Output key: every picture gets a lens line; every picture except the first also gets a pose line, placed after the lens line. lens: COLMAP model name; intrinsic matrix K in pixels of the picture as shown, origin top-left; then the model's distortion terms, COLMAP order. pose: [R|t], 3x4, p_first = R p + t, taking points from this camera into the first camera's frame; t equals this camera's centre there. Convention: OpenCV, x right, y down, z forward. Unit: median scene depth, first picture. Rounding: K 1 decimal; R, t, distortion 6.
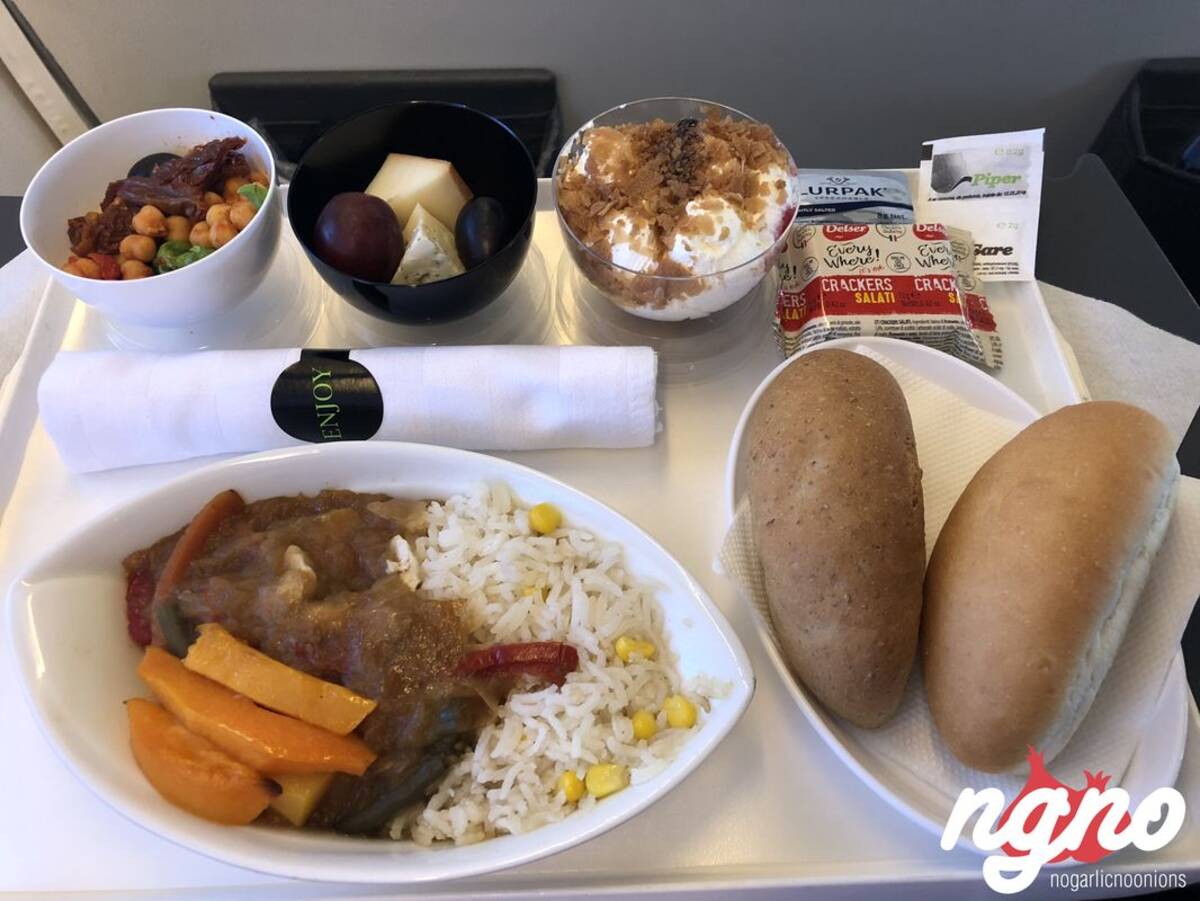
lens RADIAL K [[1034.9, 0, 600.0], [0, 1034.9, 450.5], [0, 0, 1]] dist [0.086671, -0.251327]
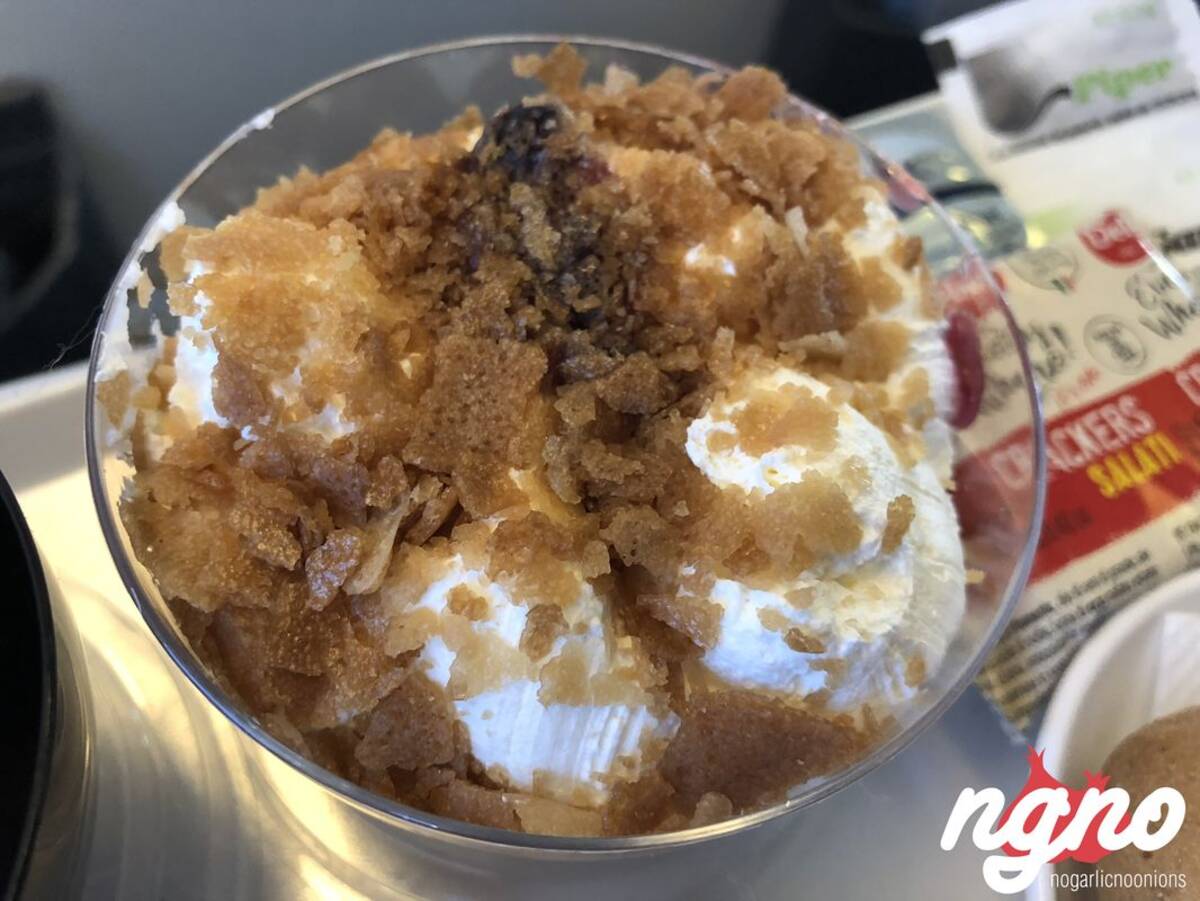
lens RADIAL K [[1062.9, 0, 600.0], [0, 1062.9, 450.5], [0, 0, 1]] dist [-0.004853, -0.002994]
pose [[0.893231, -0.332616, 0.302498, -0.014783], [0.321716, 0.942854, 0.086750, -0.282587], [-0.314066, 0.019831, 0.949194, 0.819984]]
